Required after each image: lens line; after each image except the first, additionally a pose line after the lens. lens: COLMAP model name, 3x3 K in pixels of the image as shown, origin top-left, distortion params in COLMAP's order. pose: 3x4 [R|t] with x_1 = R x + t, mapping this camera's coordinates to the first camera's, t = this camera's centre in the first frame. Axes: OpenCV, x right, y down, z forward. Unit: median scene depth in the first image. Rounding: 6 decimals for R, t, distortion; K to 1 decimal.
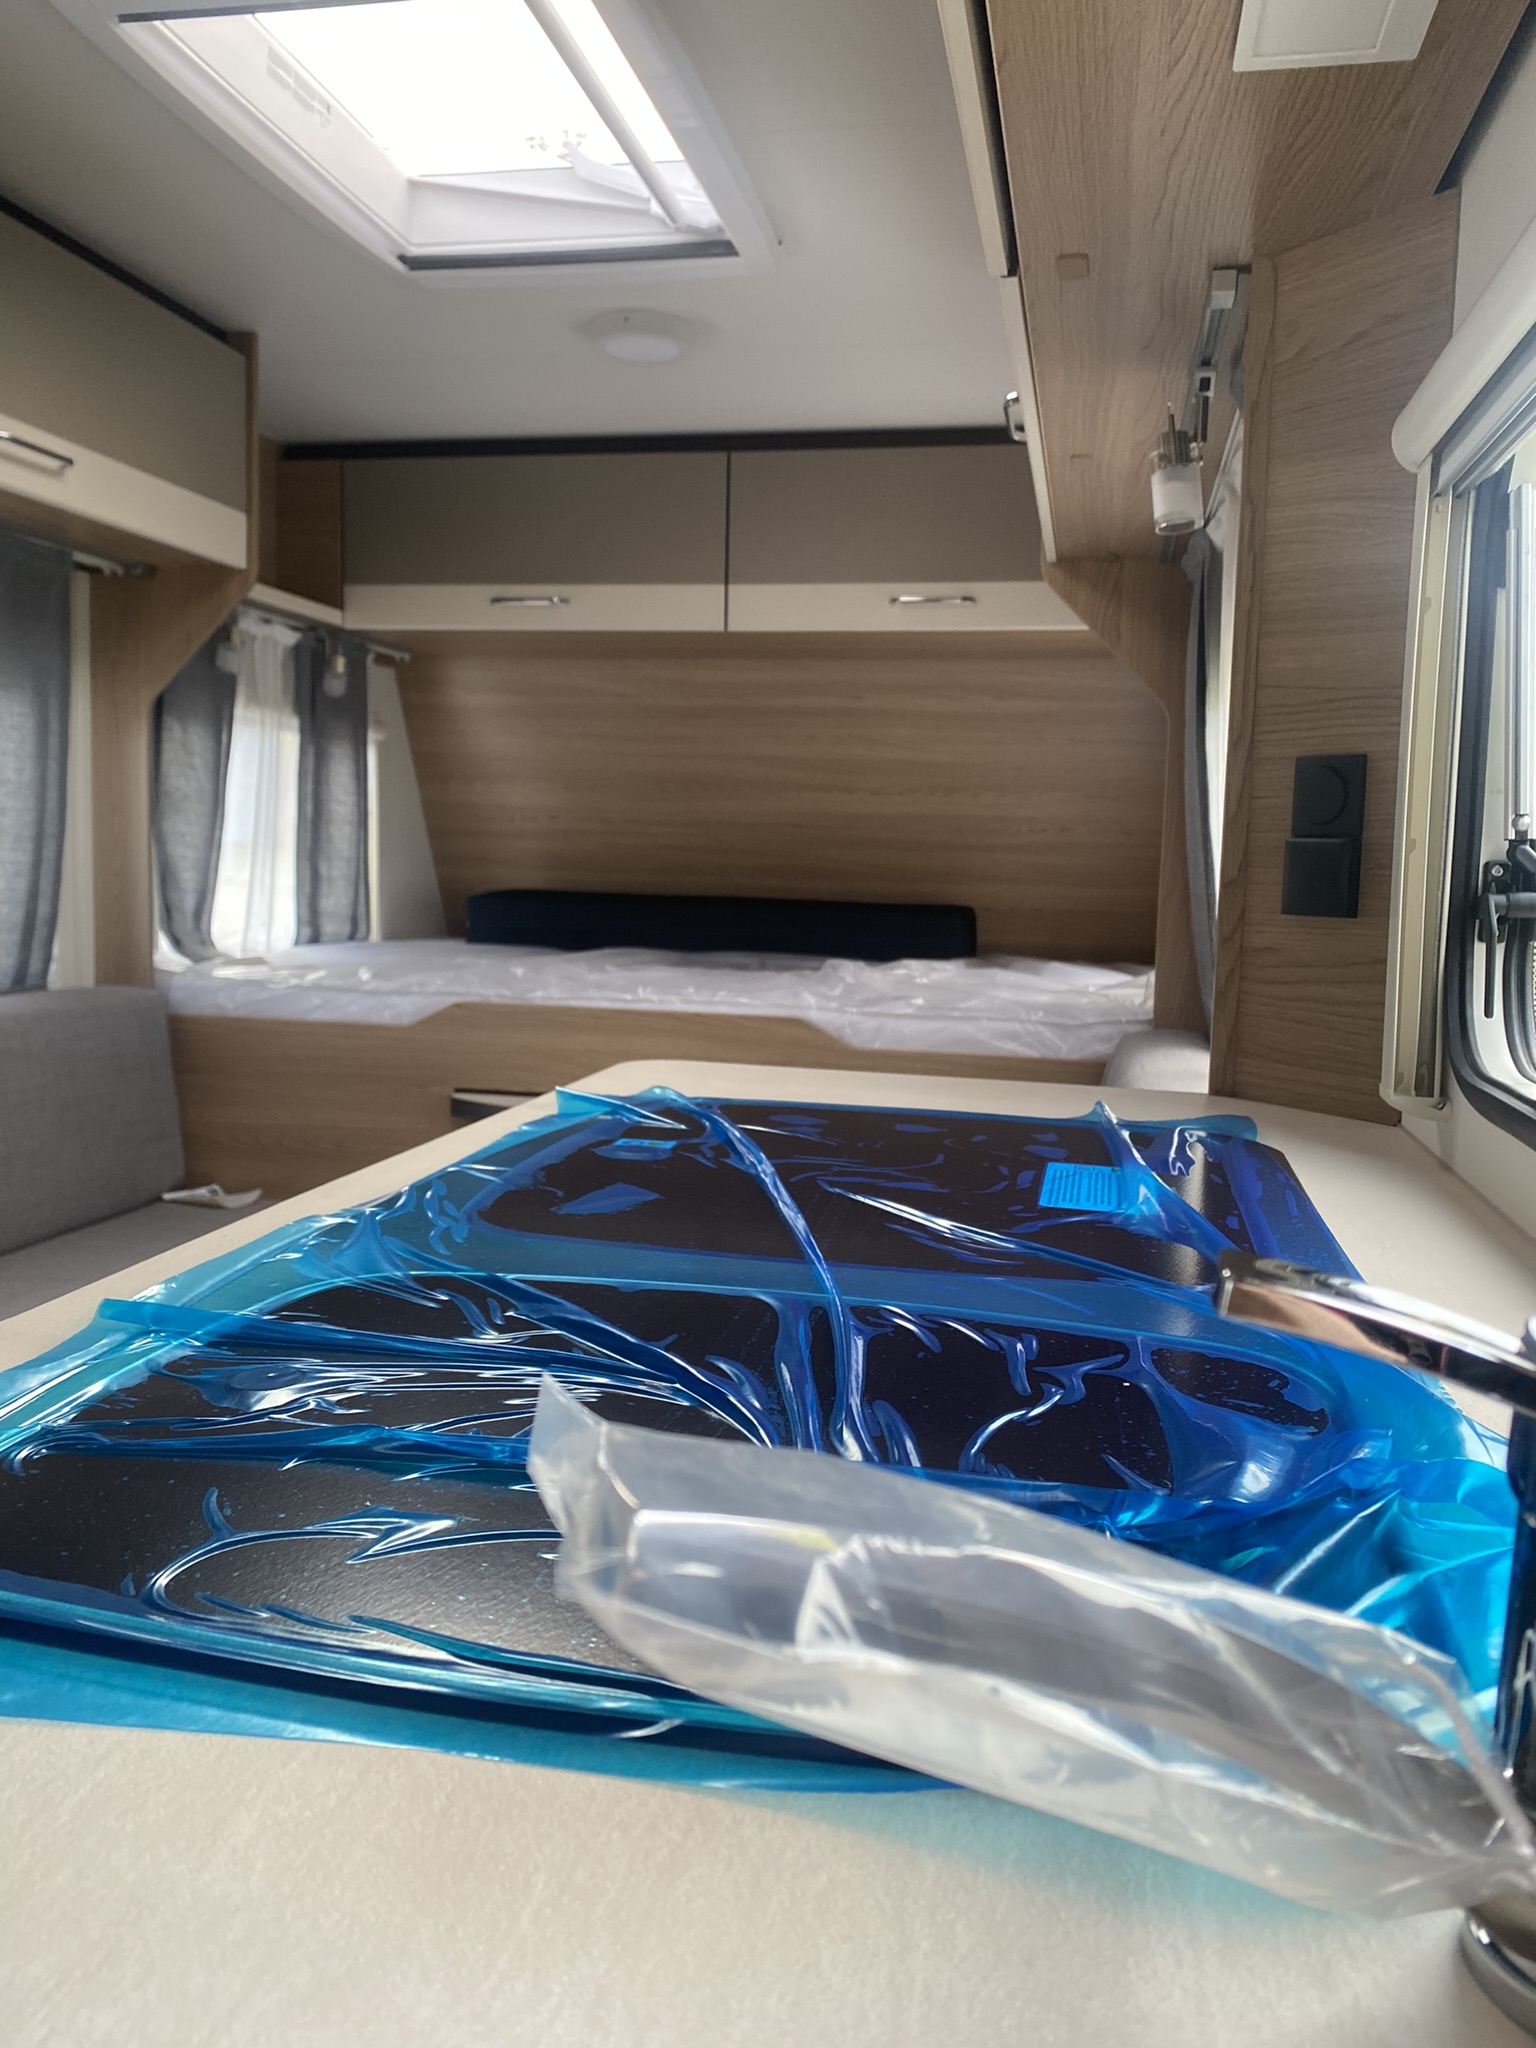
lens RADIAL K [[1555.6, 0, 796.5], [0, 1555.6, 1032.3], [0, 0, 1]] dist [0.028350, -0.030058]
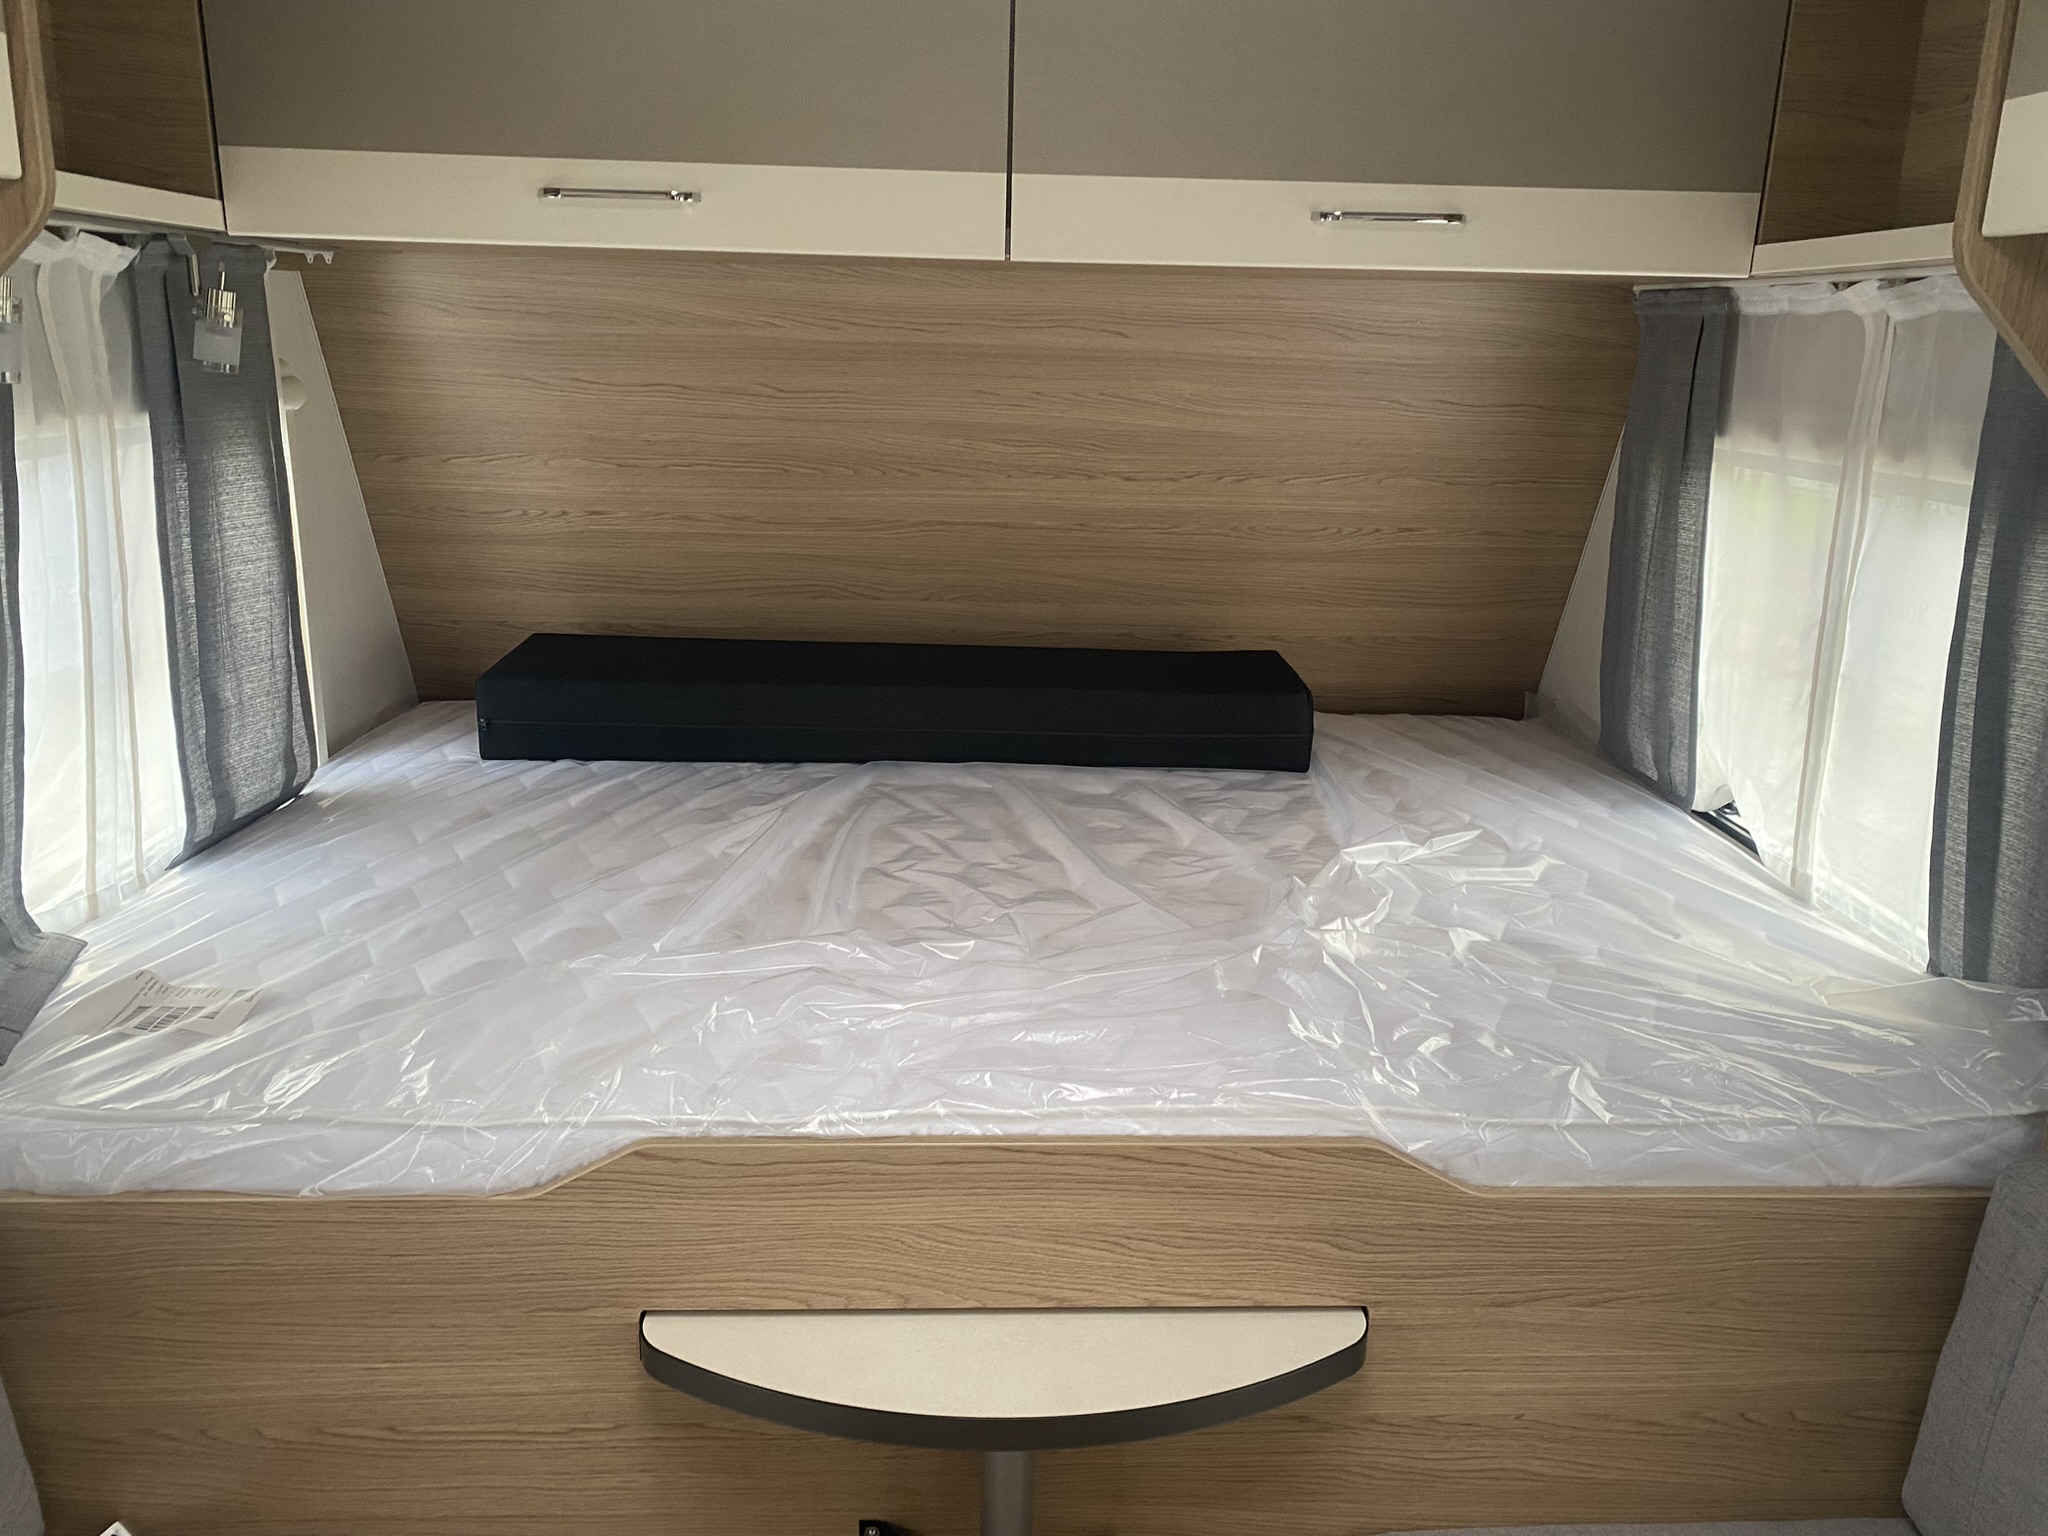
lens RADIAL K [[1555.6, 0, 1037.1], [0, 1555.6, 763.2], [0, 0, 1]] dist [0.028350, -0.030058]
pose [[0.972798, -0.065714, 0.222140, -0.158519], [0.030306, 0.986782, 0.159195, -0.162898], [-0.229665, -0.148132, 0.961931, 0.427687]]
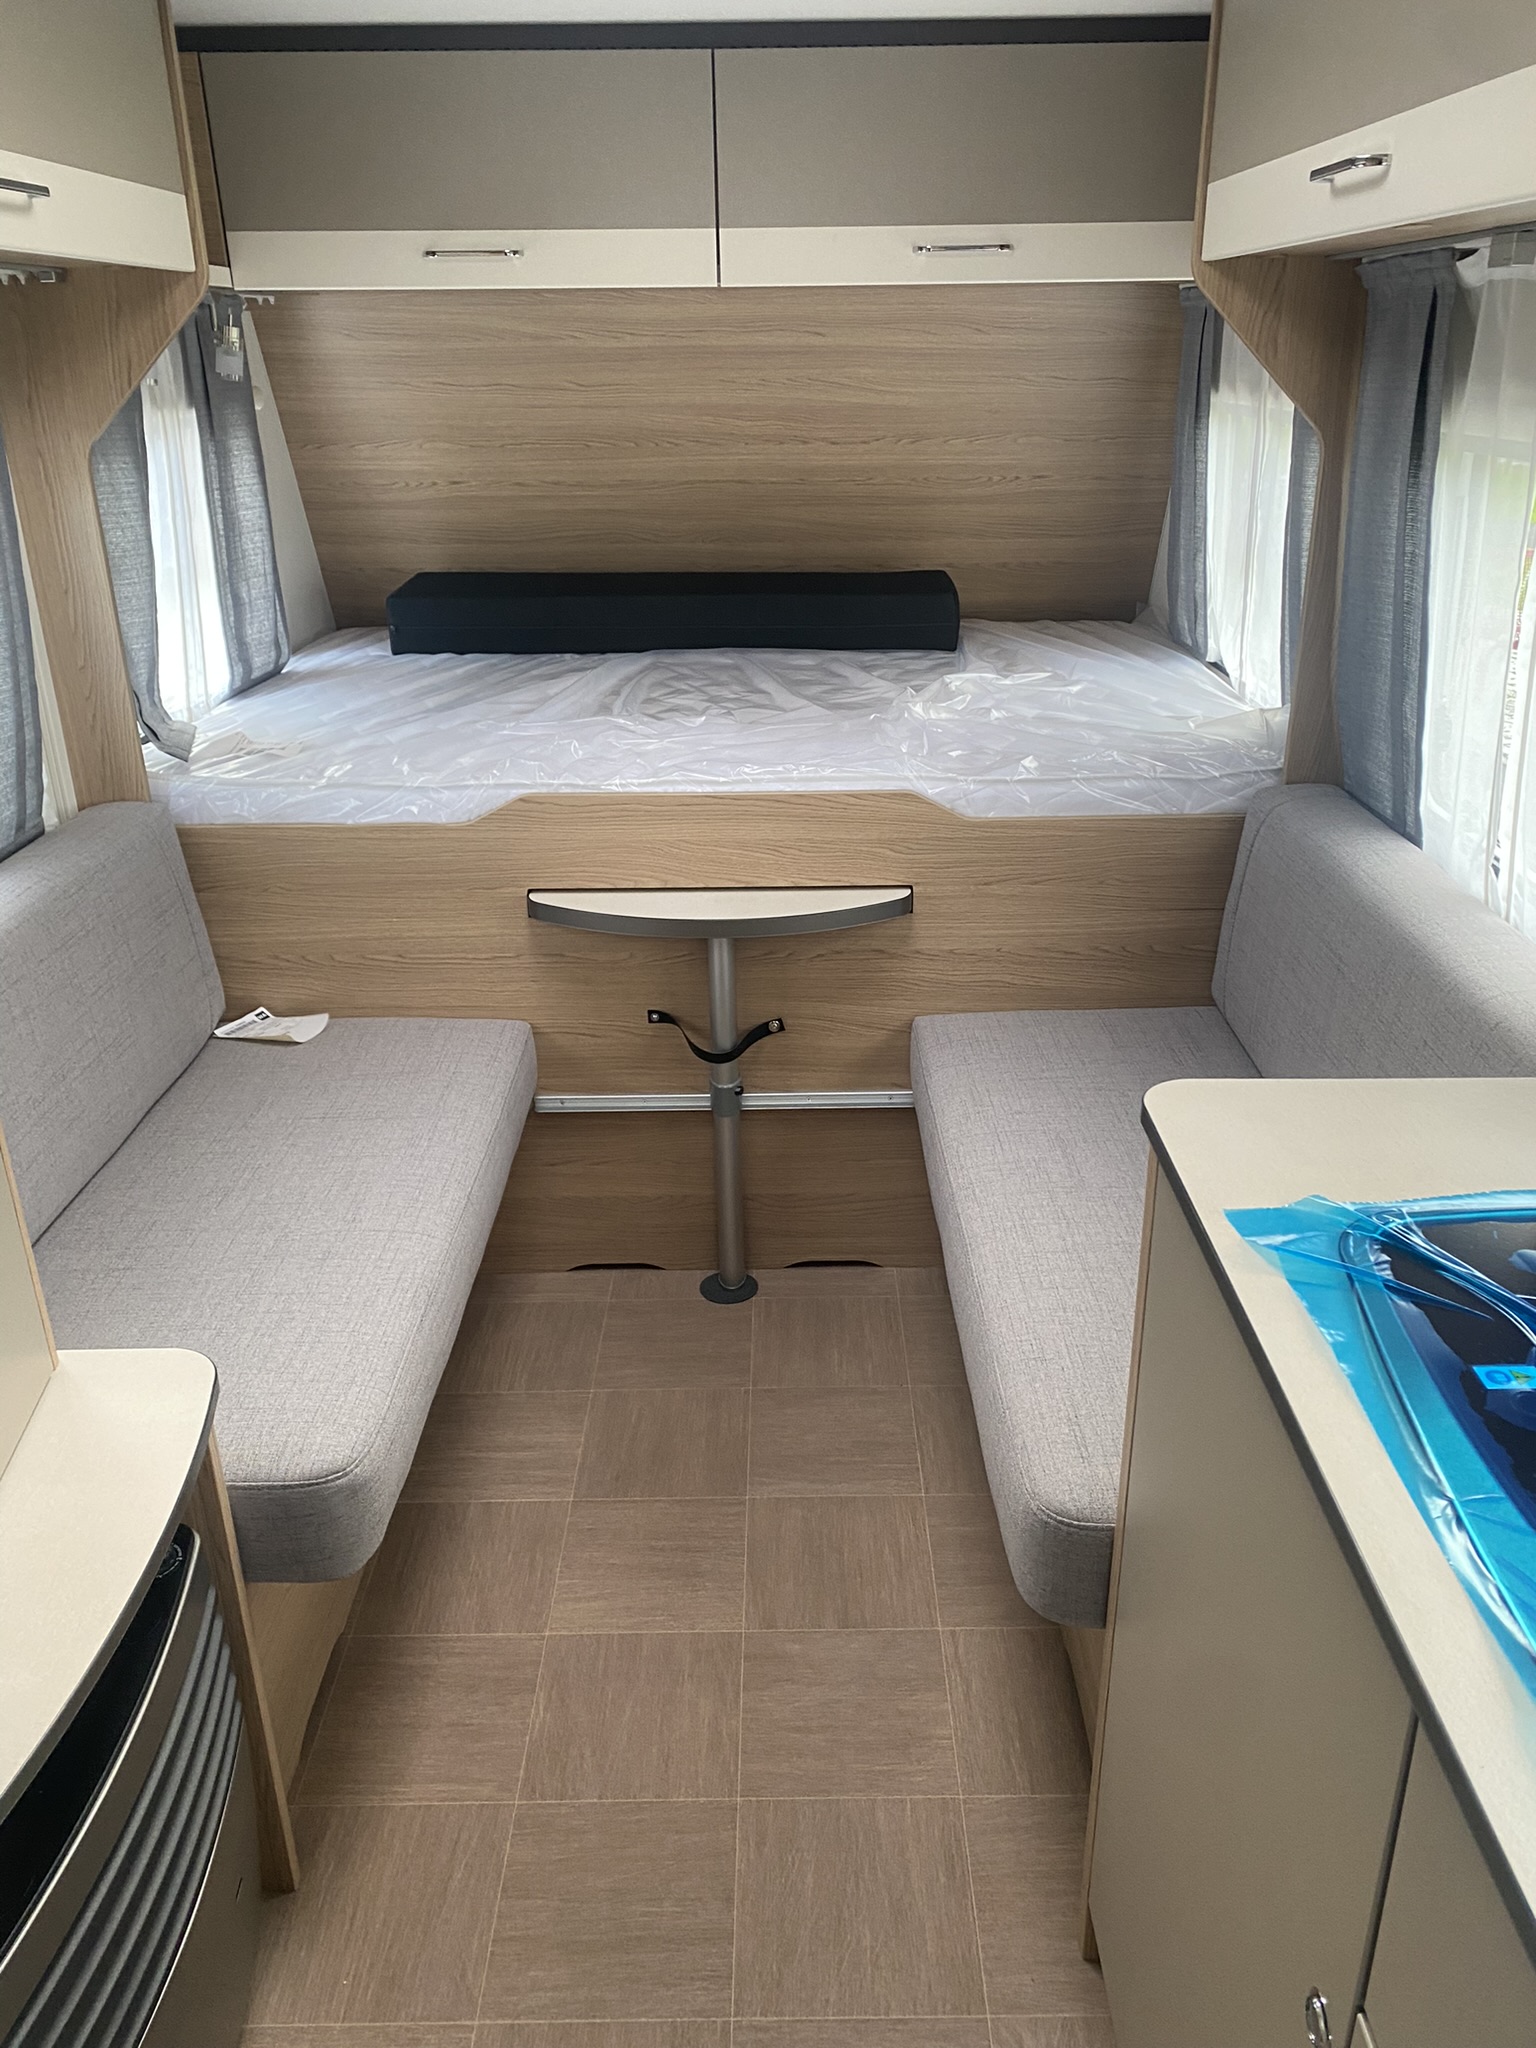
lens RADIAL K [[1555.6, 0, 783.8], [0, 1555.6, 1038.0], [0, 0, 1]] dist [0.028350, -0.030058]
pose [[0.981297, -0.112909, 0.155906, -0.180042], [0.060836, 0.950307, 0.305312, -0.120710], [-0.182631, -0.290117, 0.939403, 0.070583]]
